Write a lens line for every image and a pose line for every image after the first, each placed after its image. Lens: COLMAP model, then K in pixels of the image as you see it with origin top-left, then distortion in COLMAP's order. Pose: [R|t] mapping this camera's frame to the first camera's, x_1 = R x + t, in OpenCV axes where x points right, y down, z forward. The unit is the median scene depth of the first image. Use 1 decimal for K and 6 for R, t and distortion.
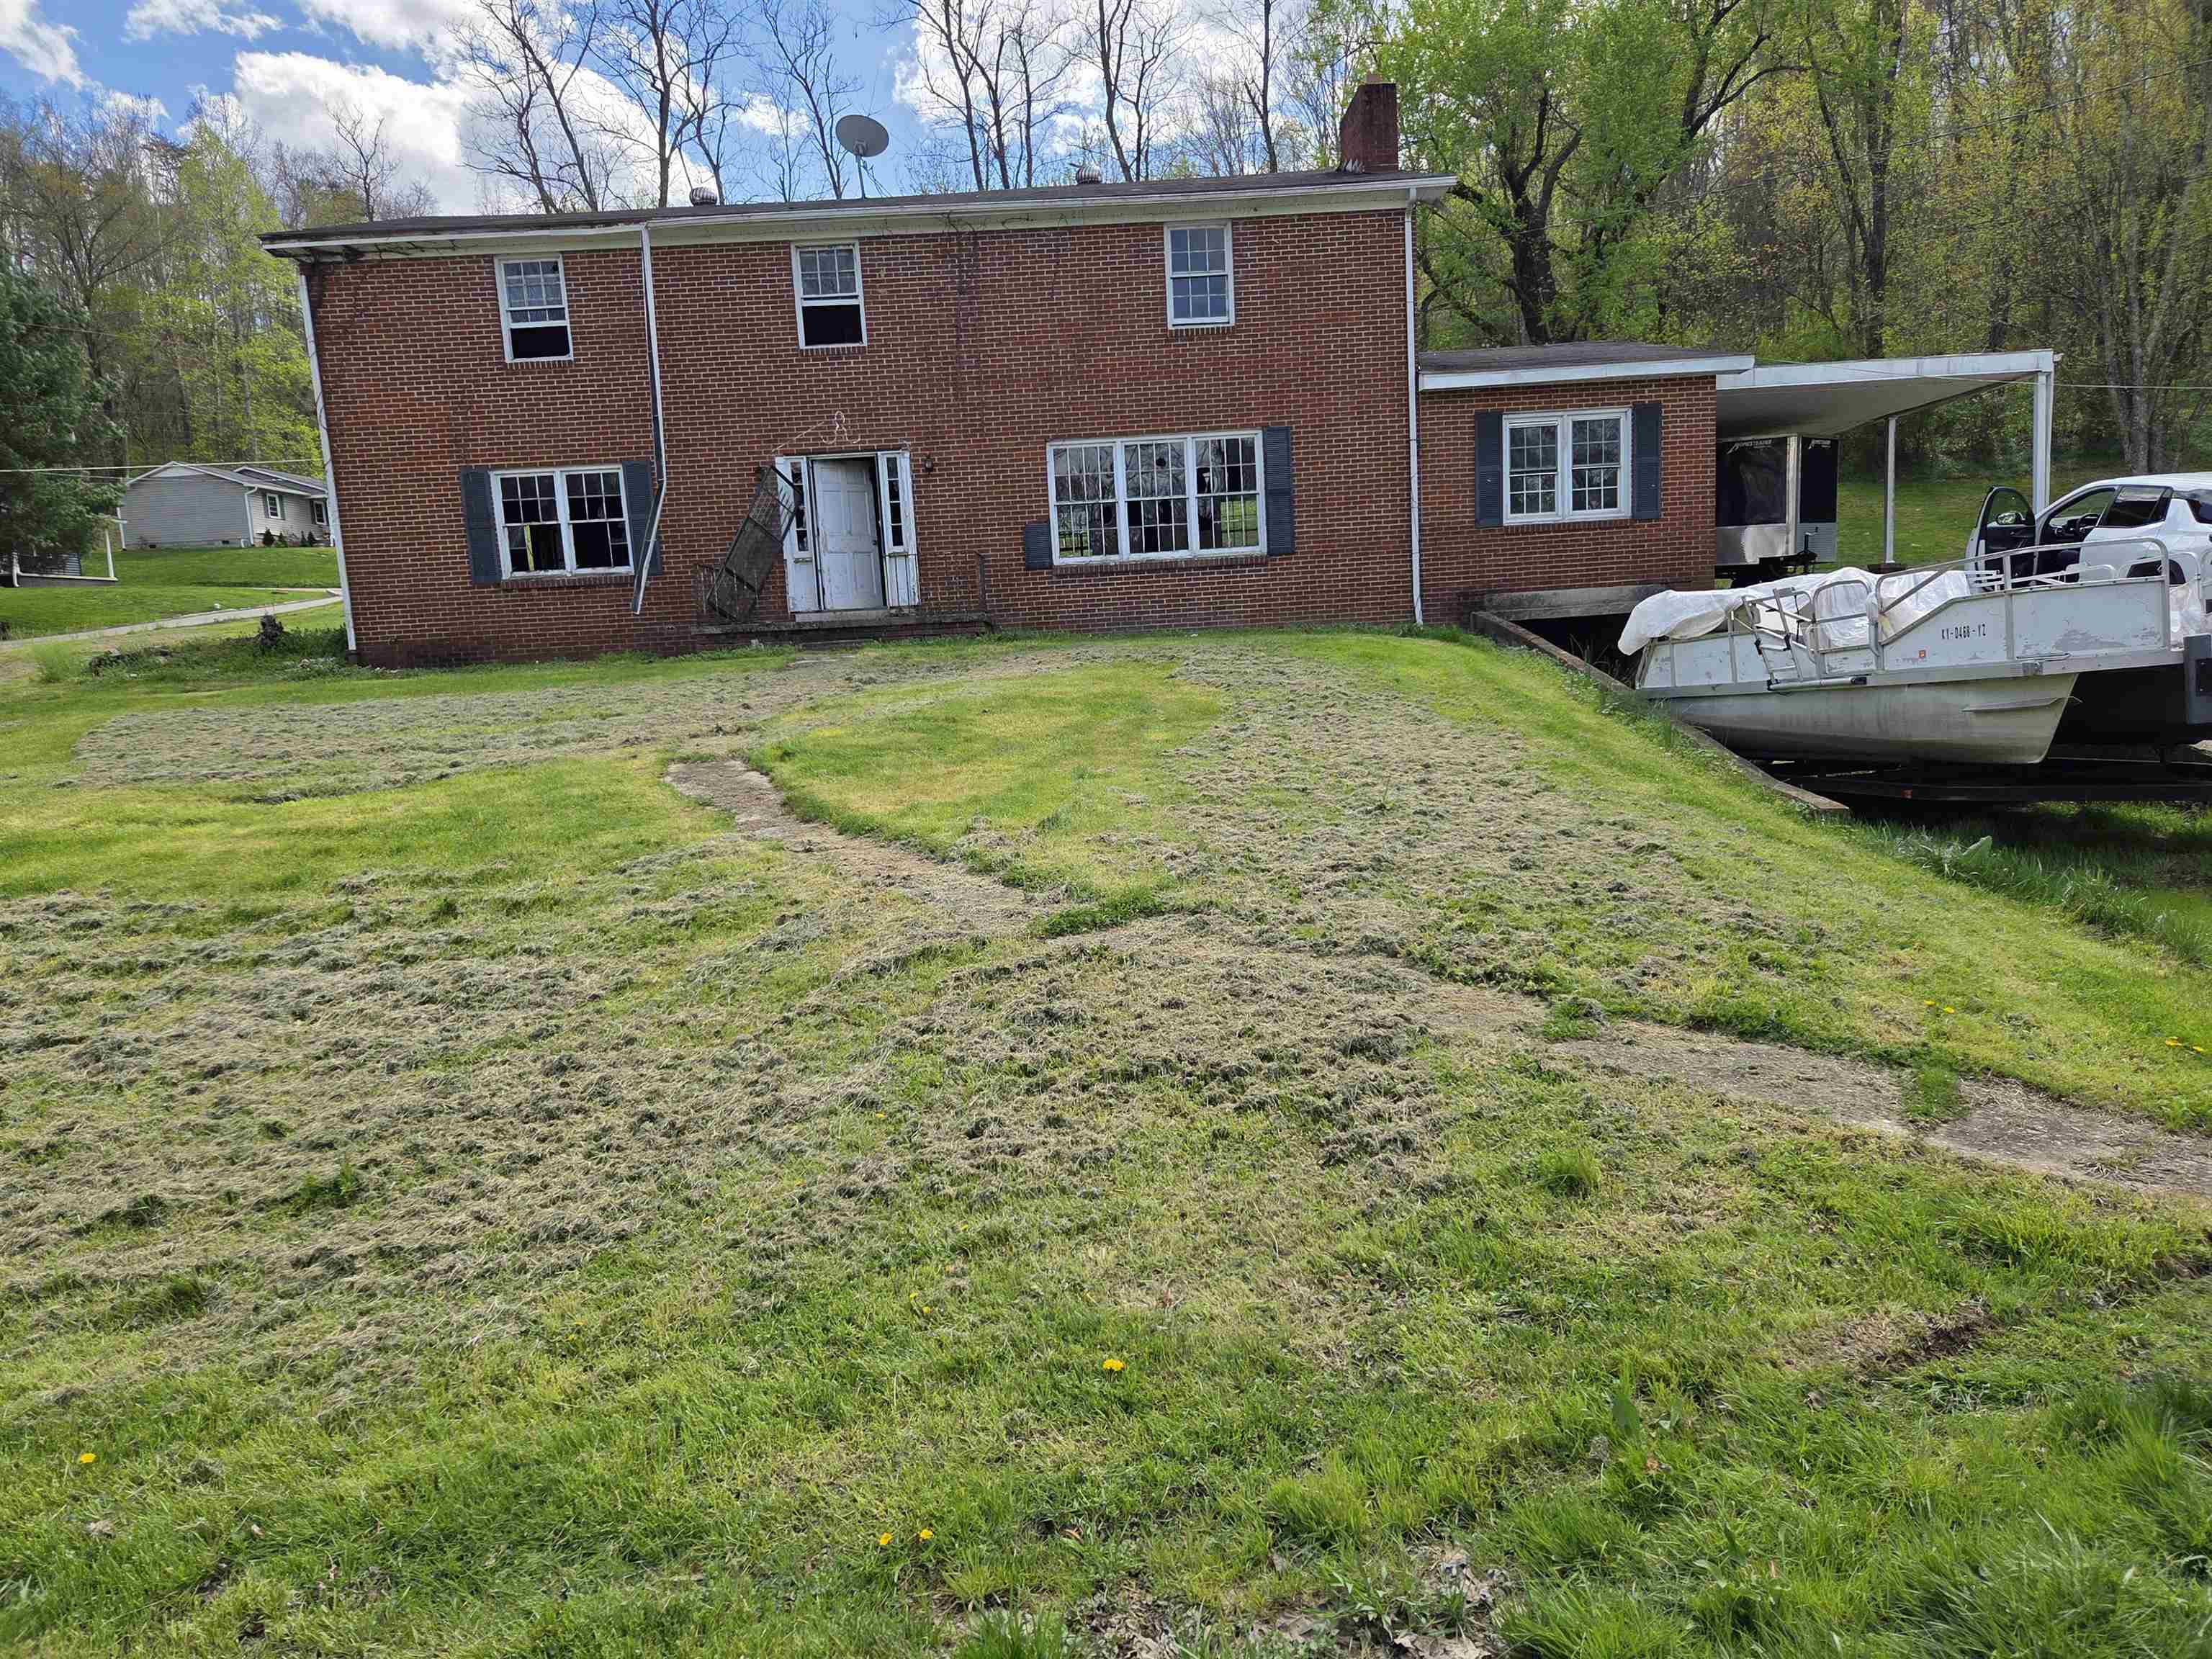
lens RADIAL K [[1475.2, 0, 1104.6], [0, 1475.2, 841.7], [0, 0, 1]] dist [0.064839, -0.050620]
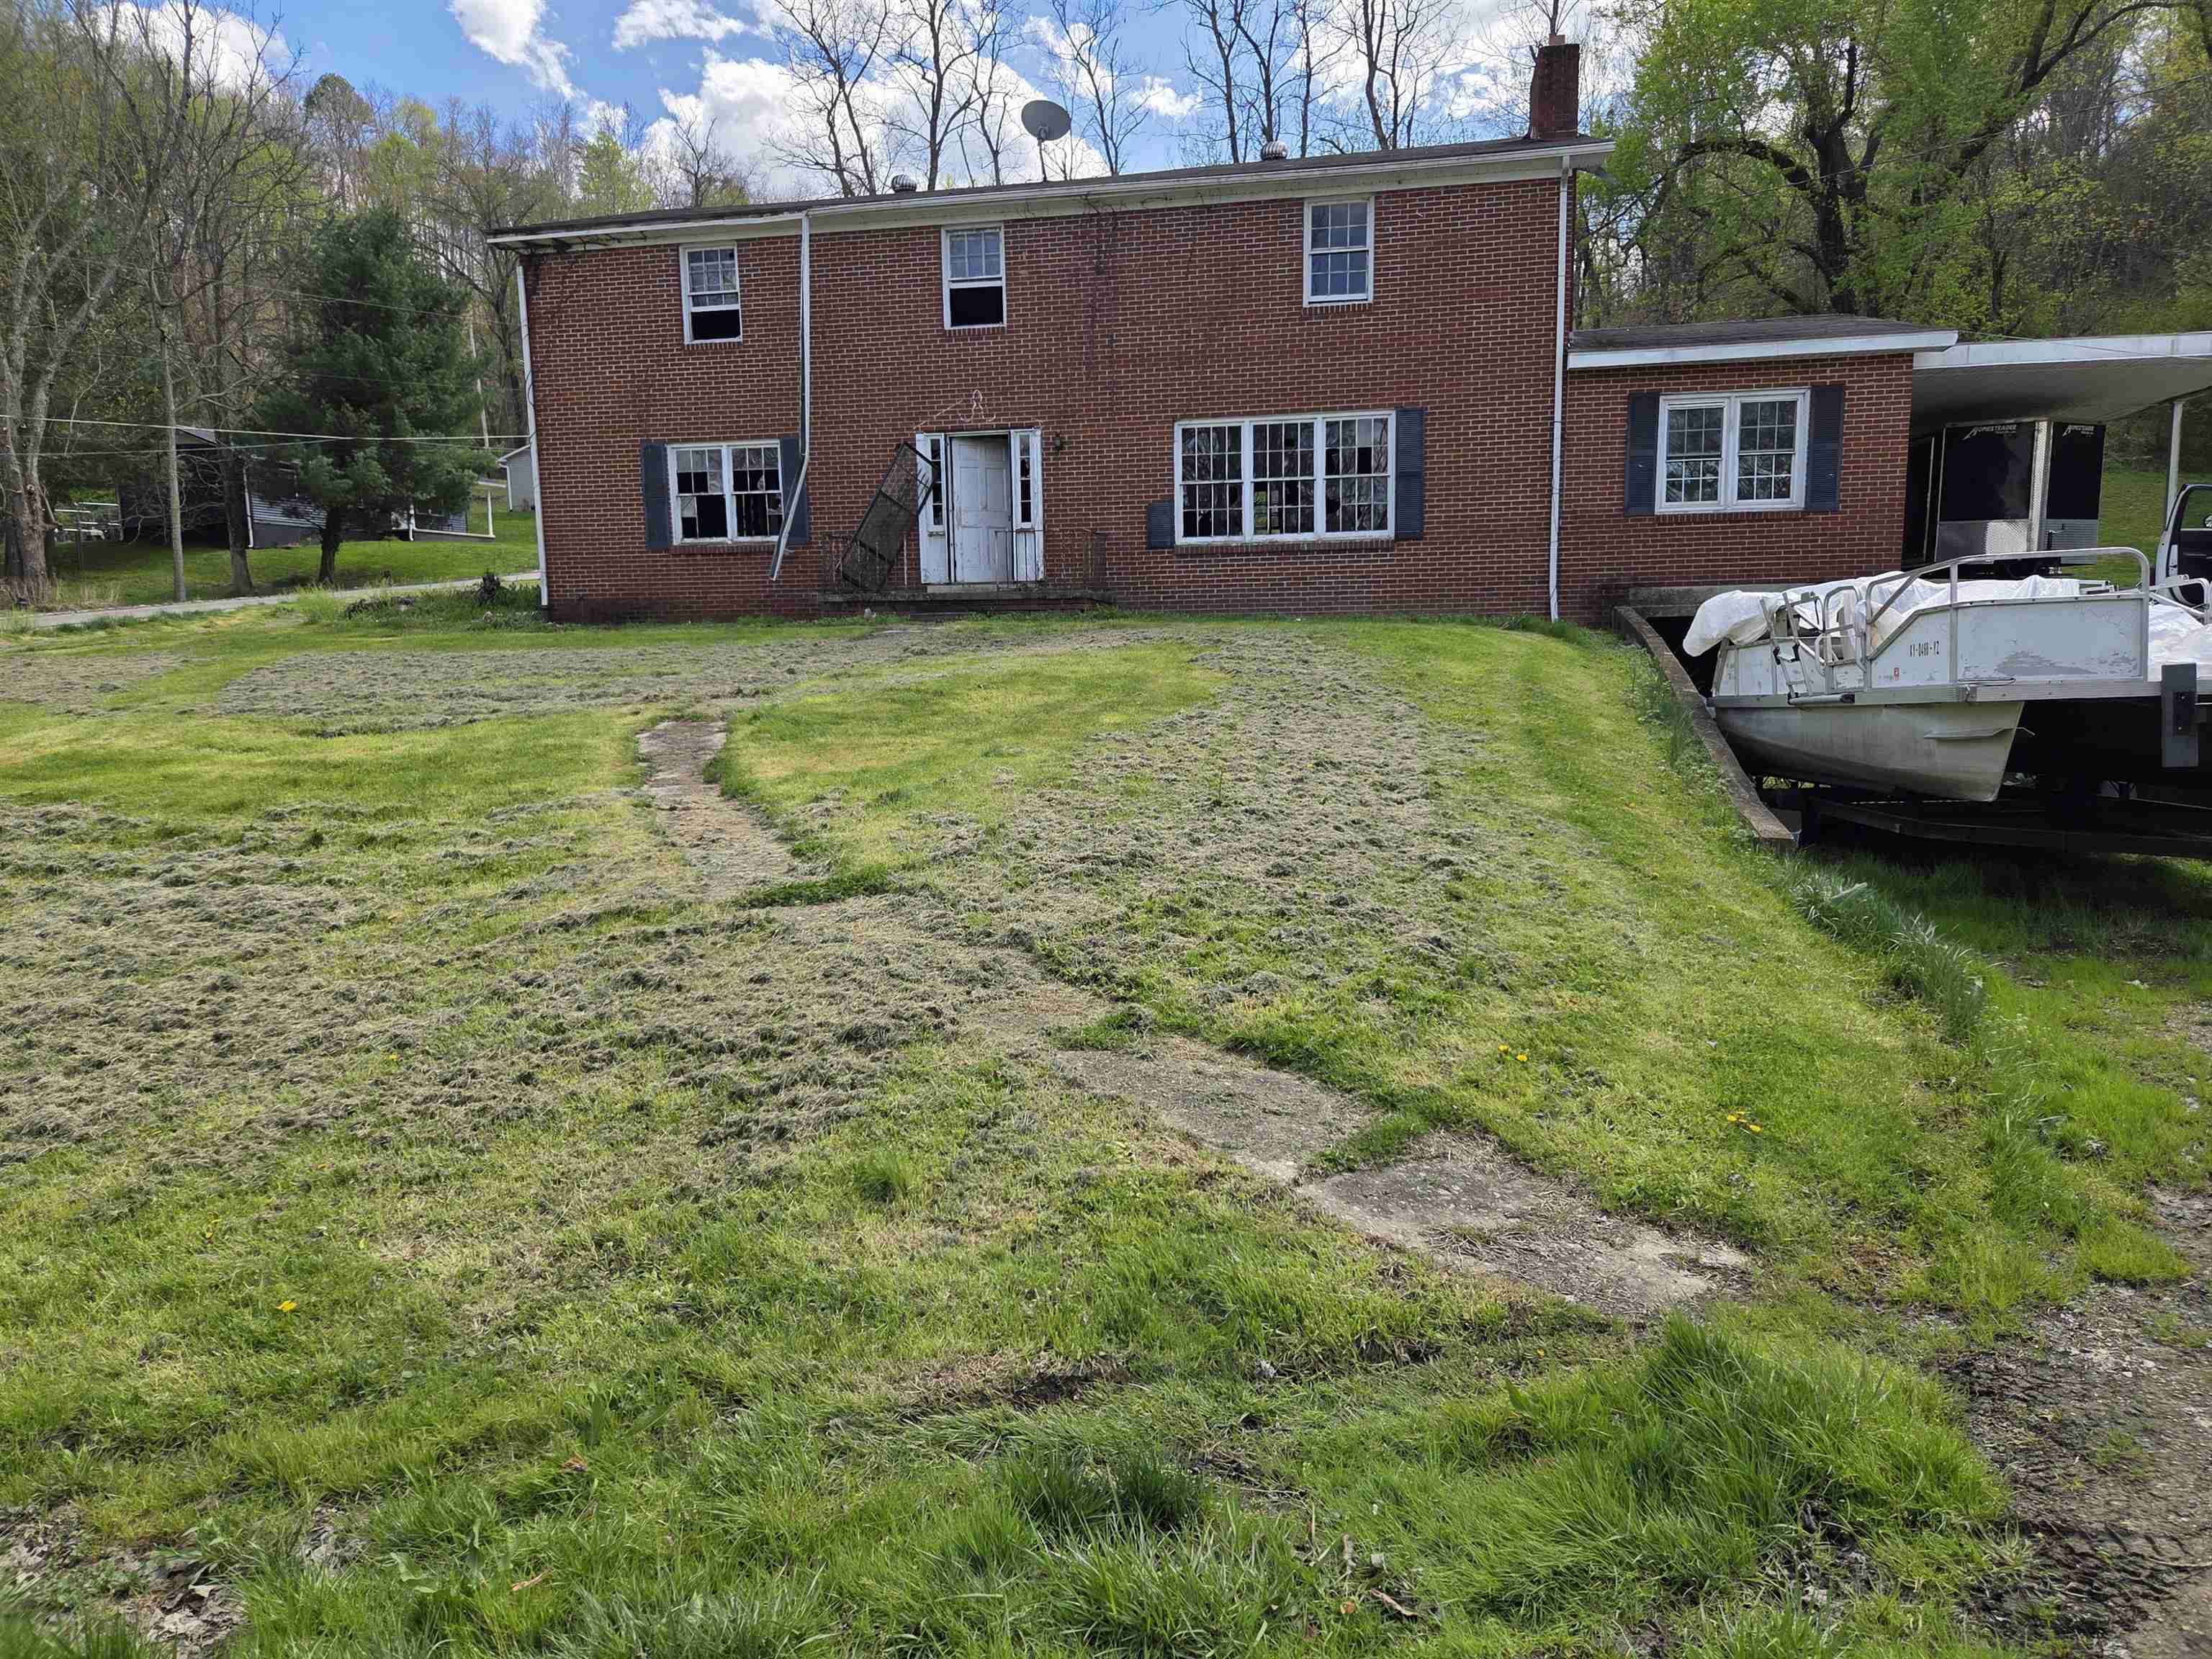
lens RADIAL K [[1469.9, 0, 1102.1], [0, 1469.9, 823.9], [0, 0, 1]] dist [0.063333, -0.051379]
pose [[0.975148, 0.067040, -0.211169, 0.142534], [-0.066045, 0.997747, 0.011767, -0.007107], [0.211482, 0.002472, 0.977379, 0.016343]]
